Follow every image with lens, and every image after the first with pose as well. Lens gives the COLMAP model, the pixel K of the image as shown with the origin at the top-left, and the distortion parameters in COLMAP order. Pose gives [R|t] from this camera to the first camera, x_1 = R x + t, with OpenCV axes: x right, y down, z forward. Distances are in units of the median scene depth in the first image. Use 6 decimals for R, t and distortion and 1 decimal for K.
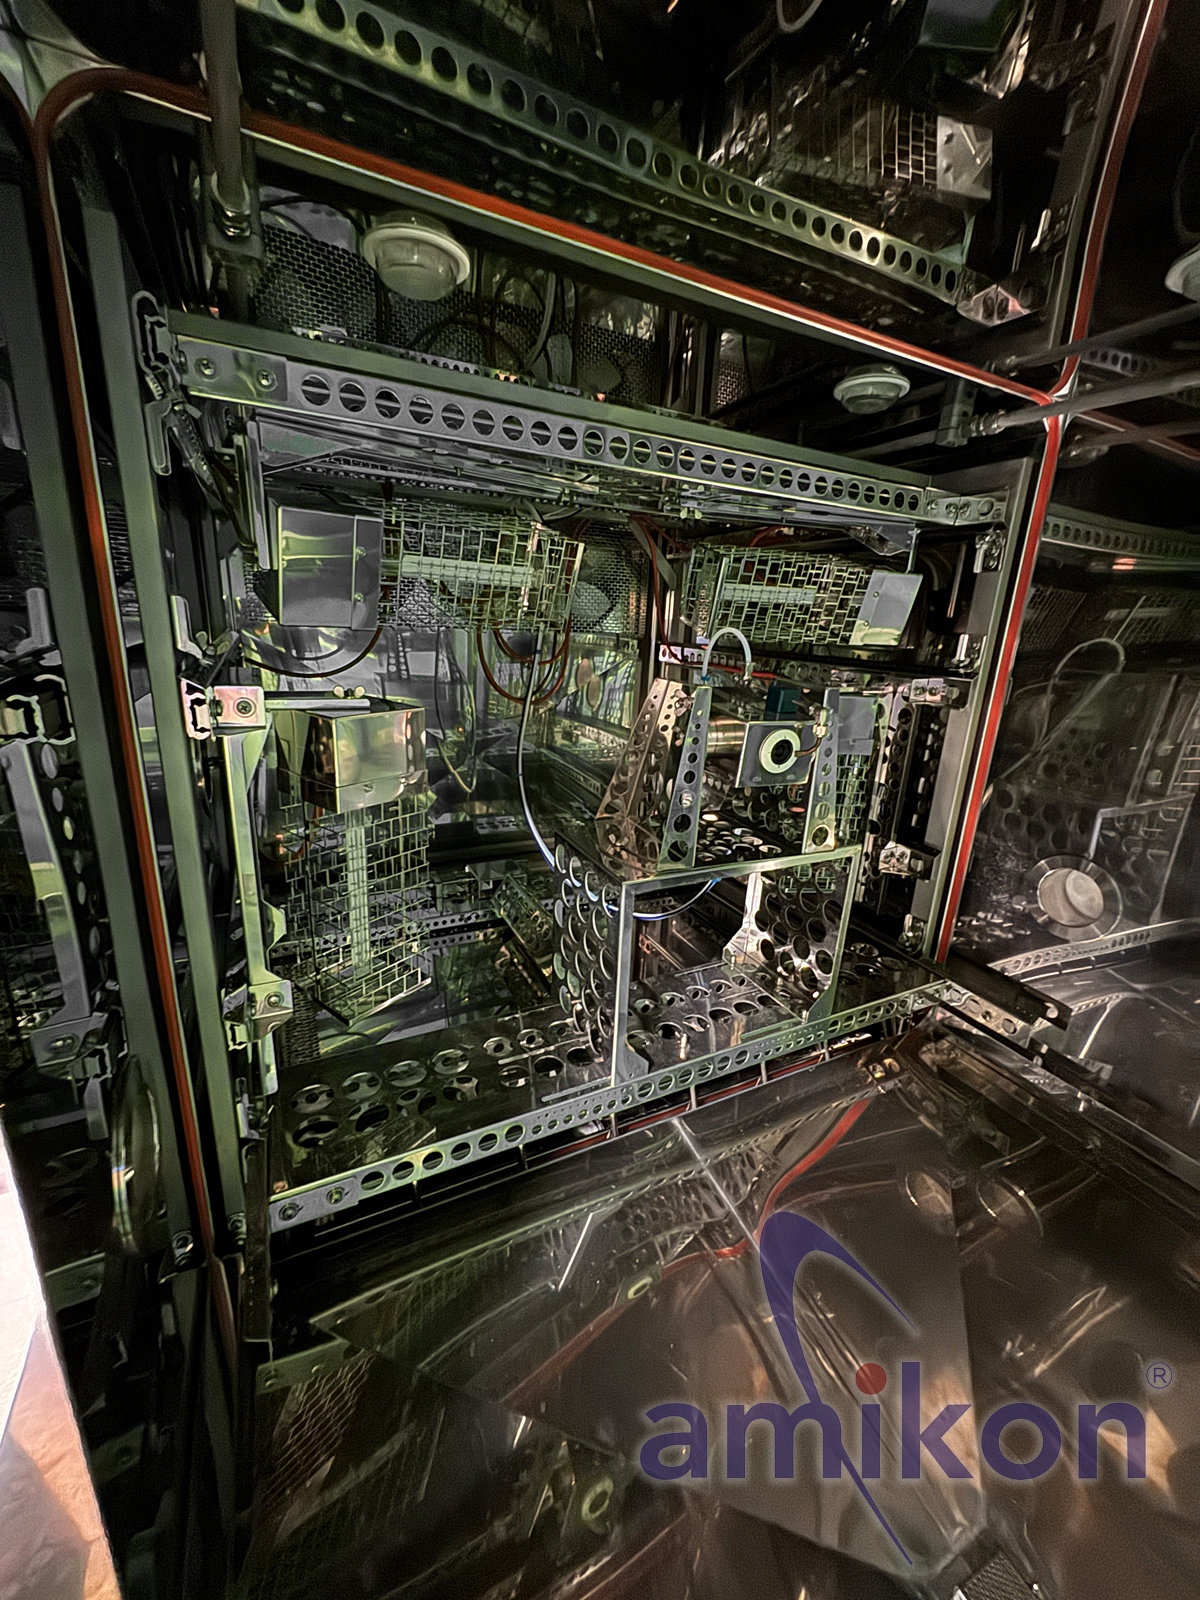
lens RADIAL K [[637.3, 0, 600.0], [0, 637.3, 800.0], [0, 0, 1]] dist [-0.002124, -0.000043]
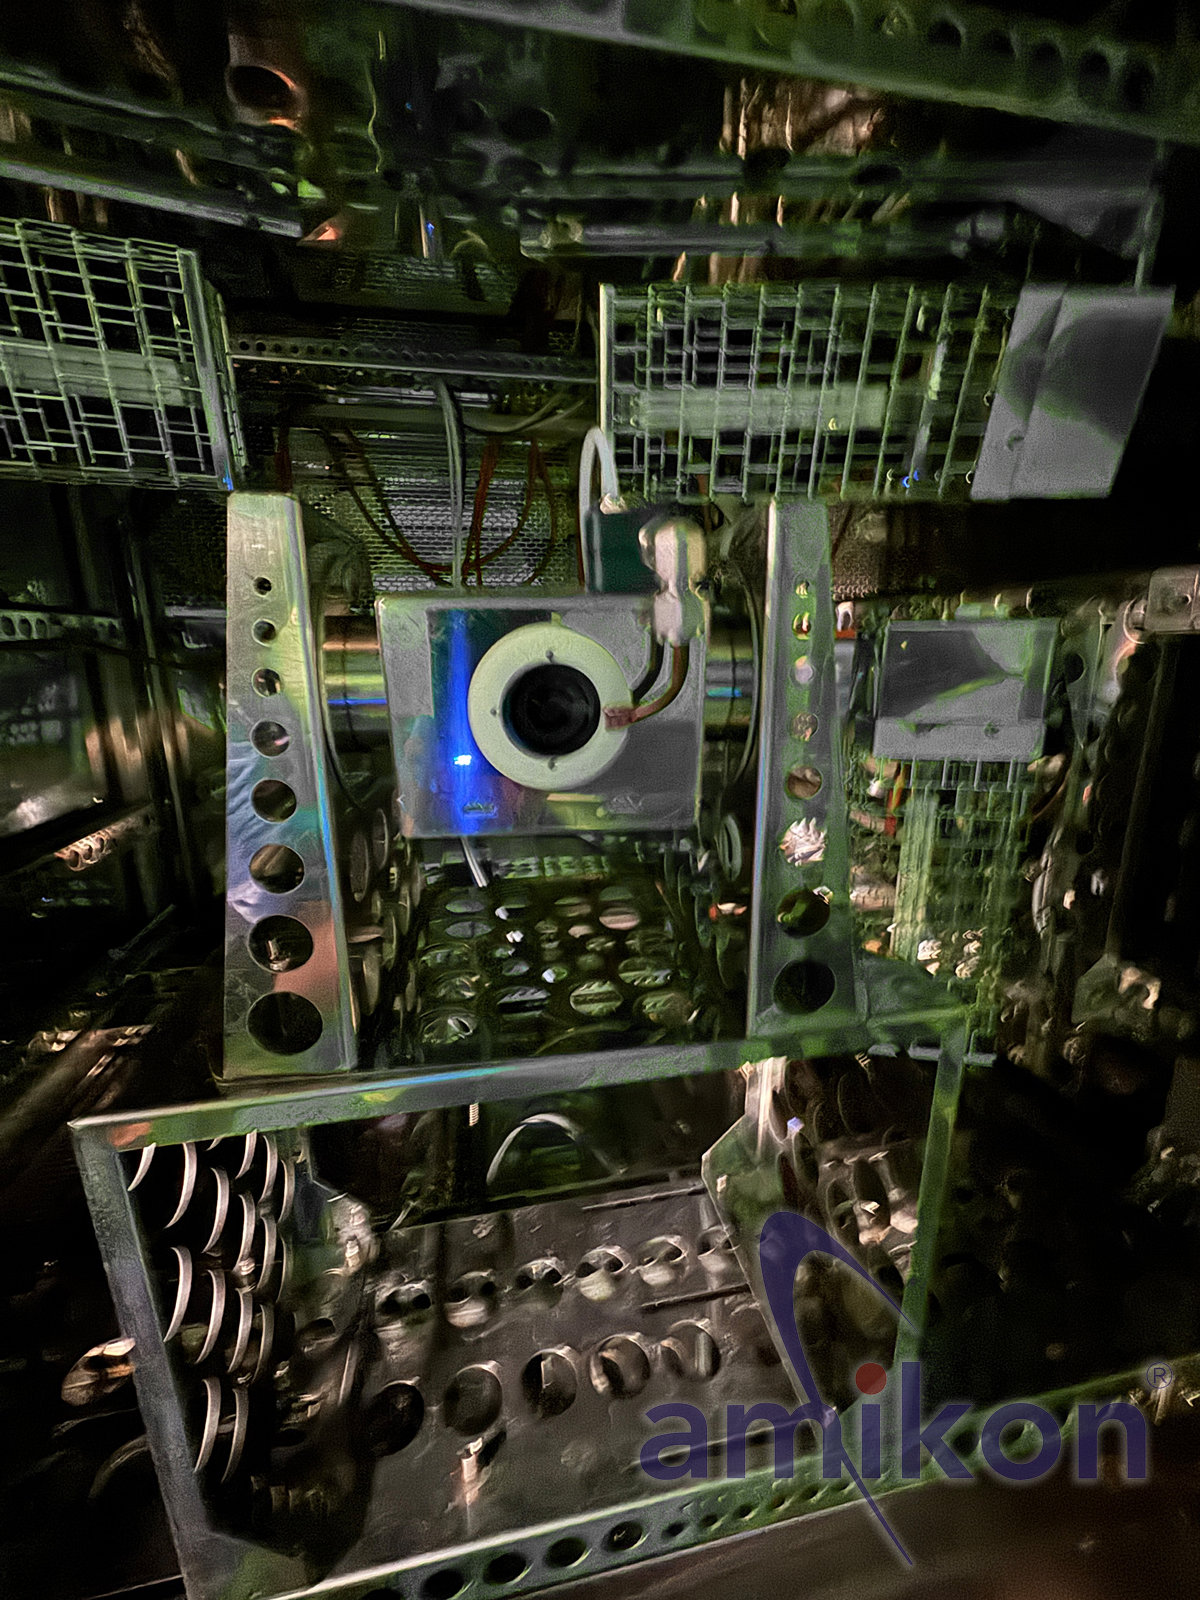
lens RADIAL K [[637.3, 0, 600.0], [0, 637.3, 800.0], [0, 0, 1]] dist [-0.002124, -0.000043]
pose [[0.959567, 0.010849, -0.281270, 0.274995], [-0.024567, 0.998672, -0.045288, -0.017228], [0.280405, 0.050367, 0.958559, 0.534320]]
